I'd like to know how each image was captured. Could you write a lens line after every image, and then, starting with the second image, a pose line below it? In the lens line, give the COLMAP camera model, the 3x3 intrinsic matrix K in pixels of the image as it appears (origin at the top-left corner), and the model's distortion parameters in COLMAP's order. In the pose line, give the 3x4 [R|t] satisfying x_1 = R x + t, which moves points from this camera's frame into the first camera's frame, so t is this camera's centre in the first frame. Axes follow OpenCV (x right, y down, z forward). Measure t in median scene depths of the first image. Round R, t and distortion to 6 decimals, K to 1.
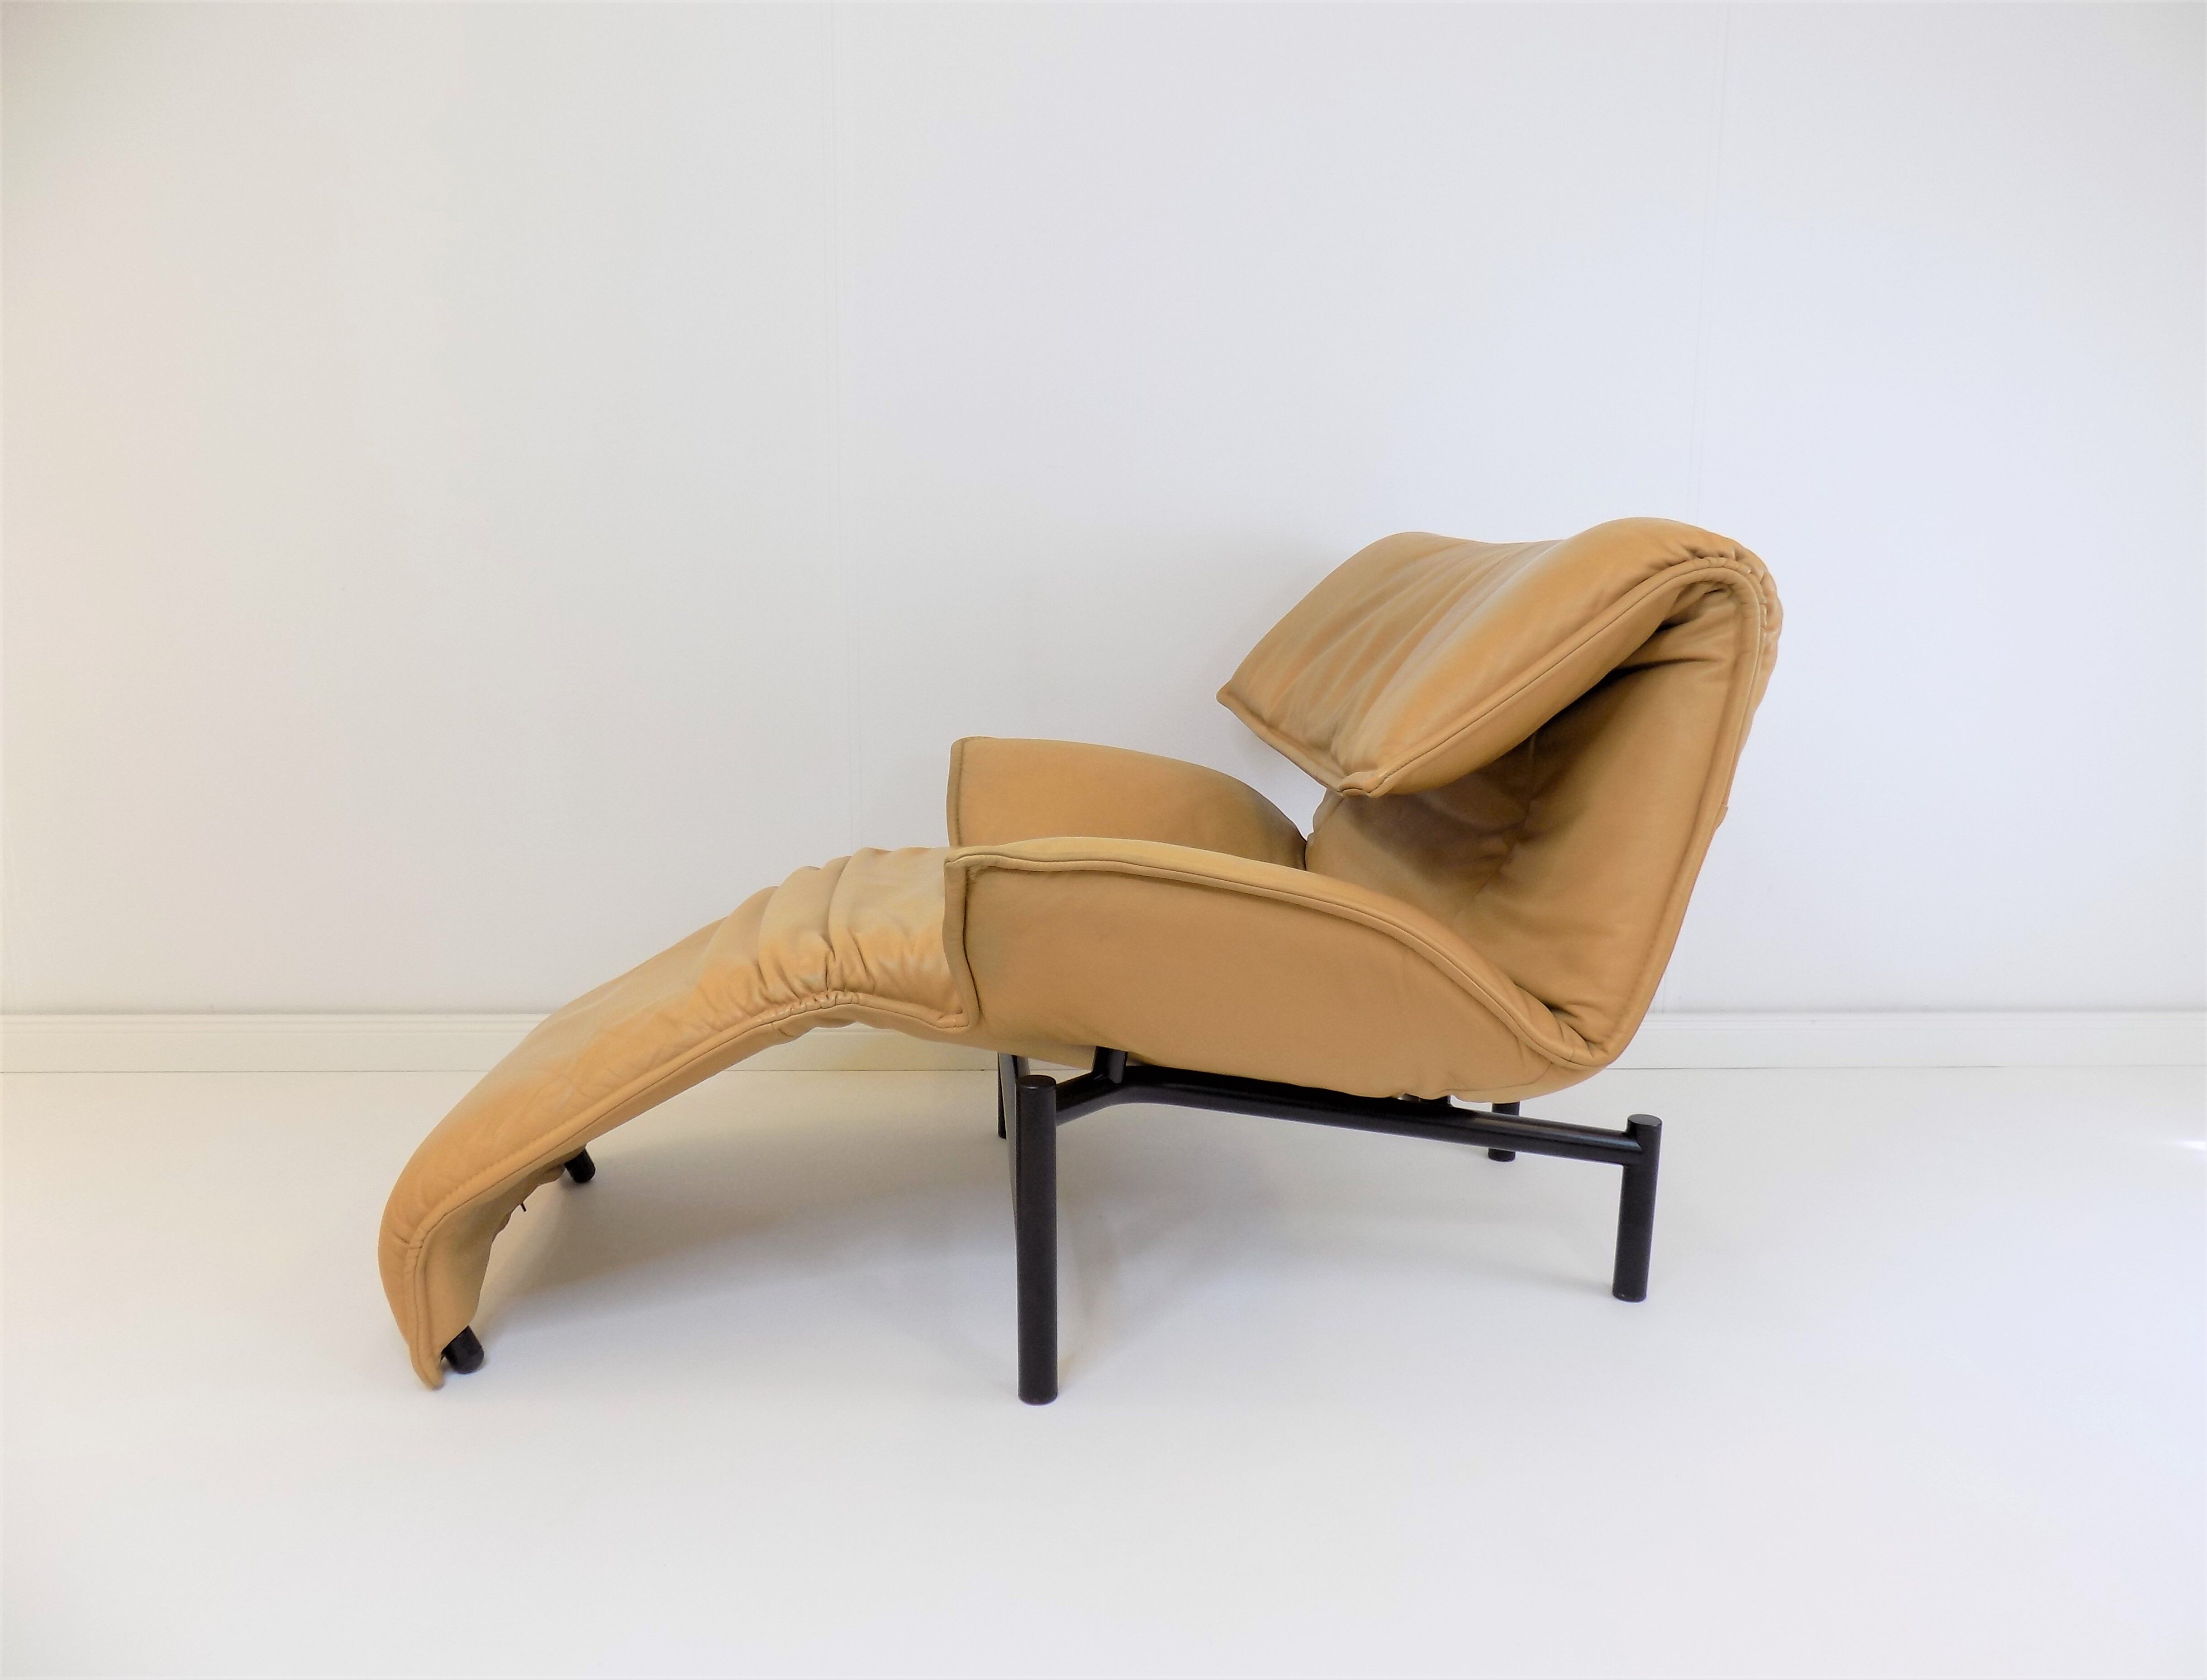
lens RADIAL K [[1526.9, 0, 1140.5], [0, 1526.9, 853.5], [0, 0, 1]] dist [-0.017966, -0.017240]
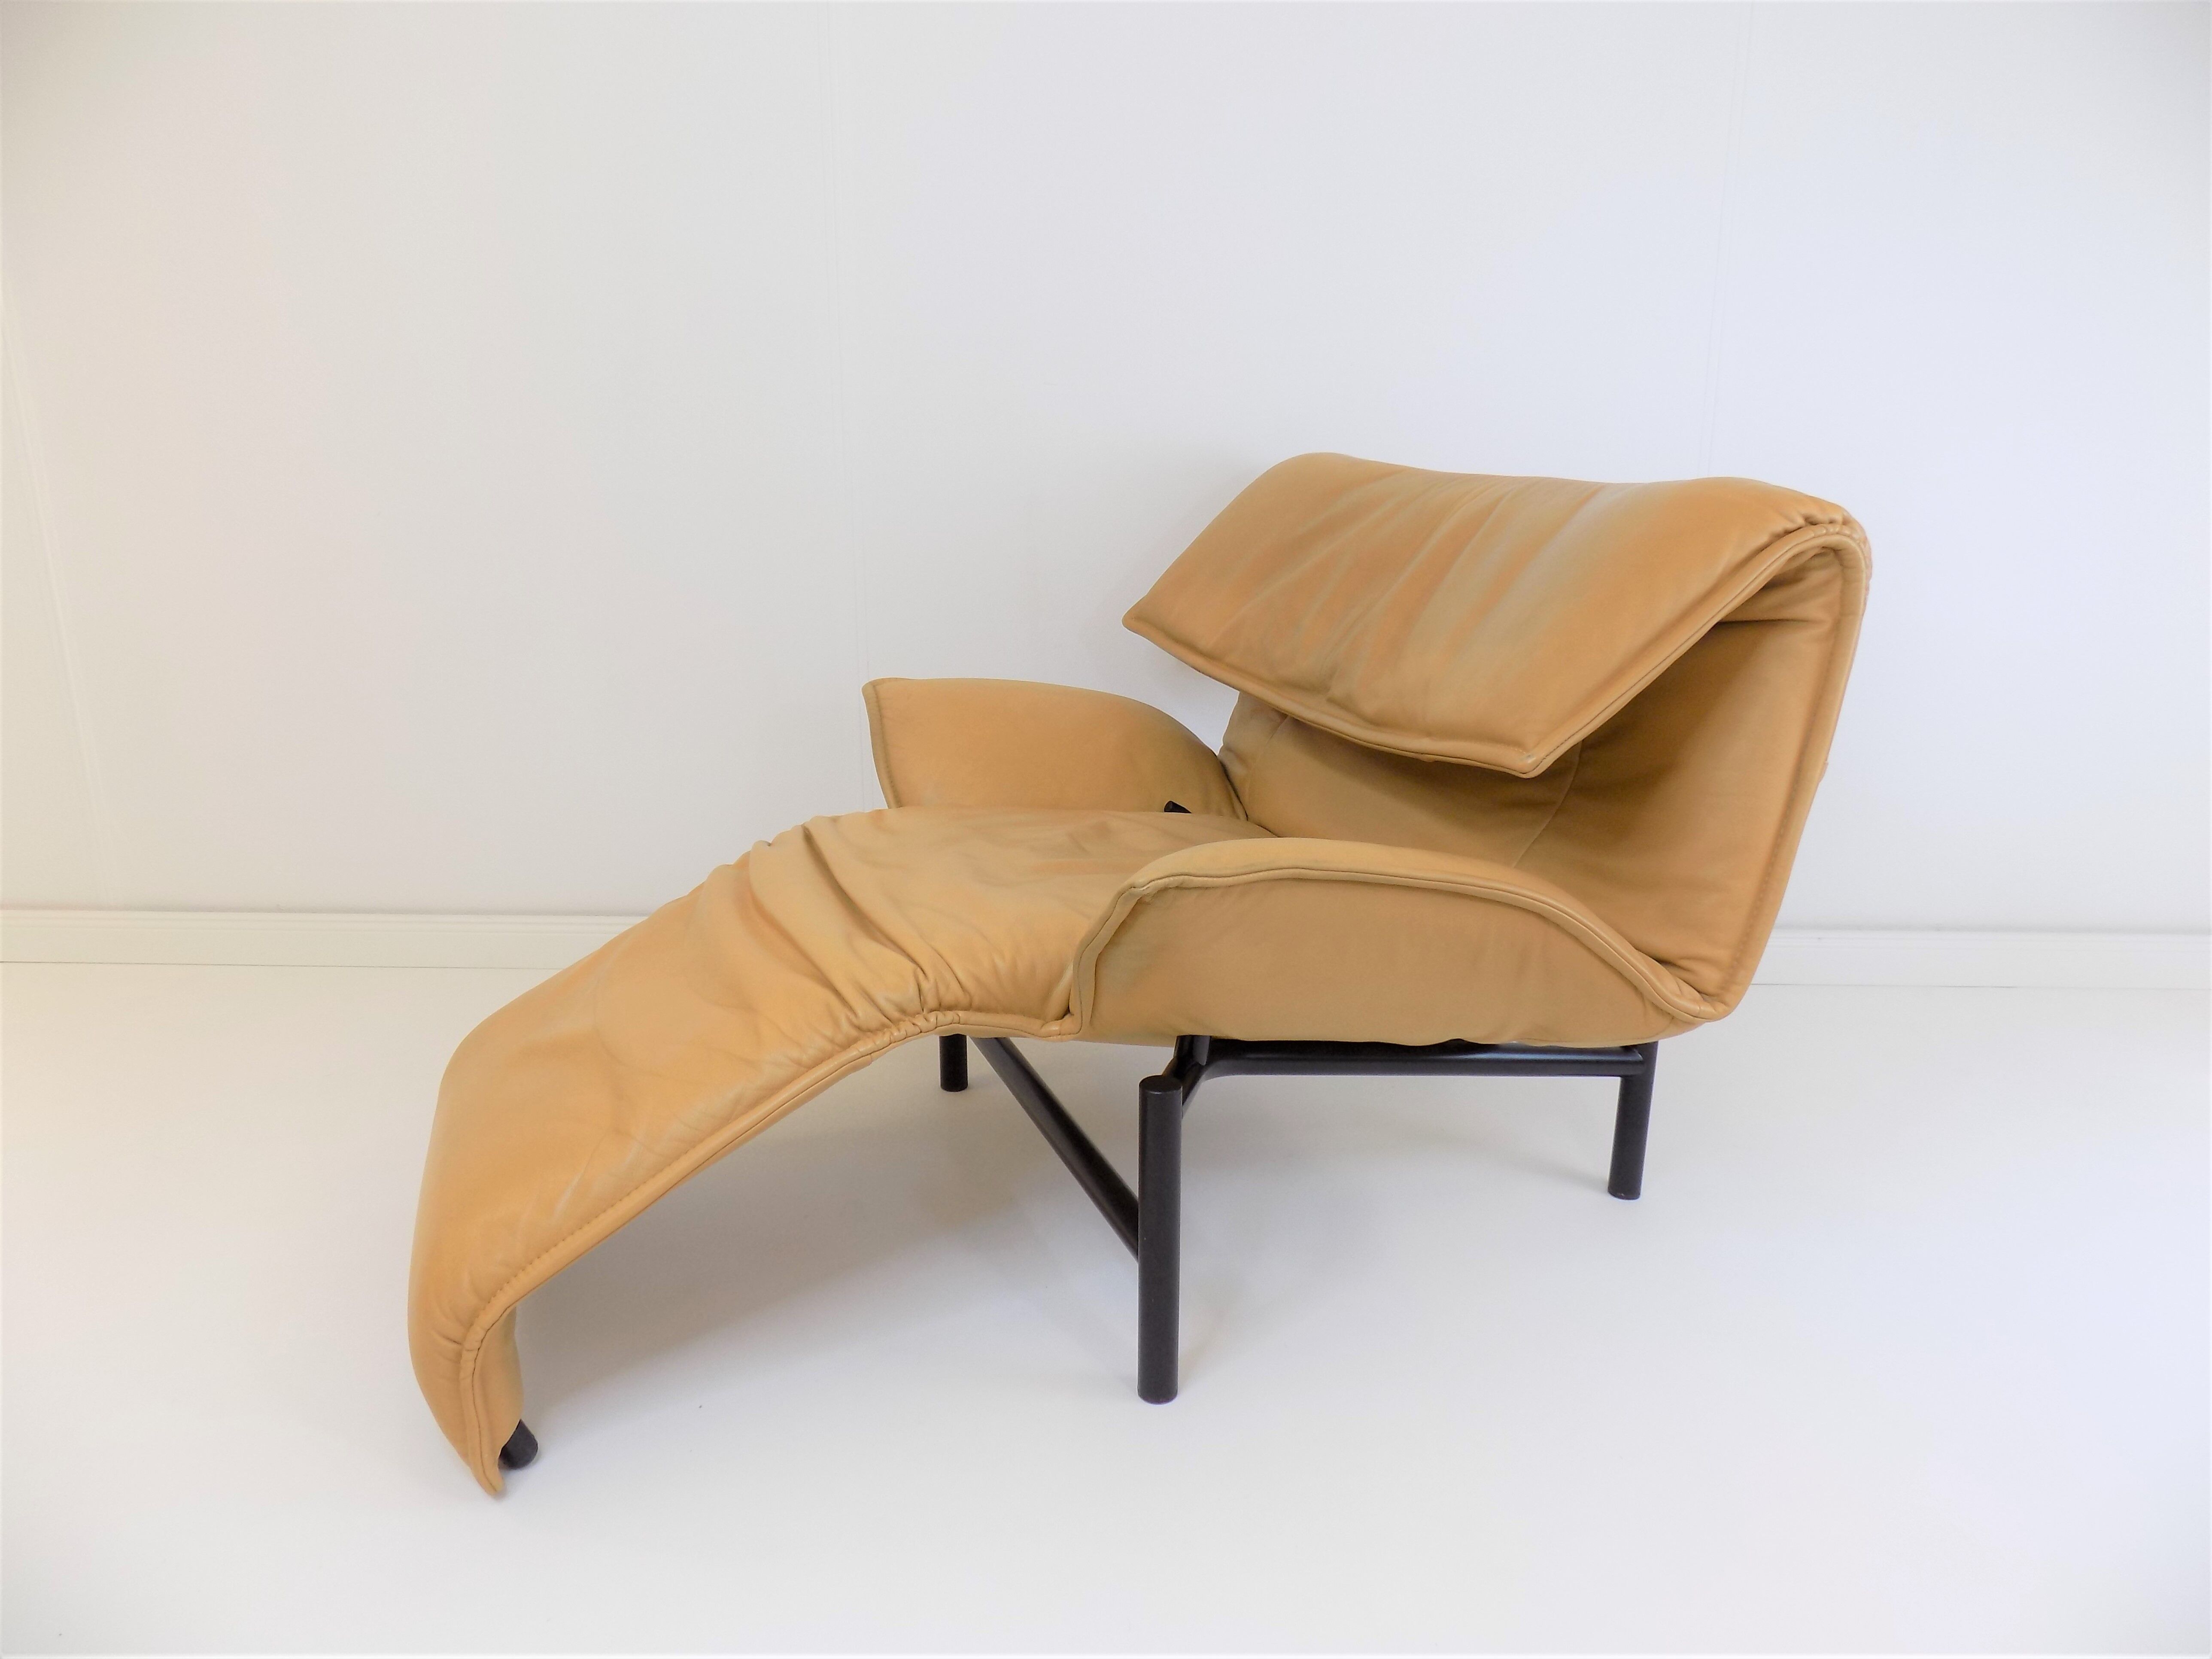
lens RADIAL K [[1481.0, 0, 1093.3], [0, 1481.0, 821.7], [0, 0, 1]] dist [-0.035834, 0.018197]
pose [[0.971784, -0.075645, 0.223412, -0.296963], [0.056228, 0.994167, 0.092038, -0.100206], [-0.229071, -0.076879, 0.970369, 0.121429]]
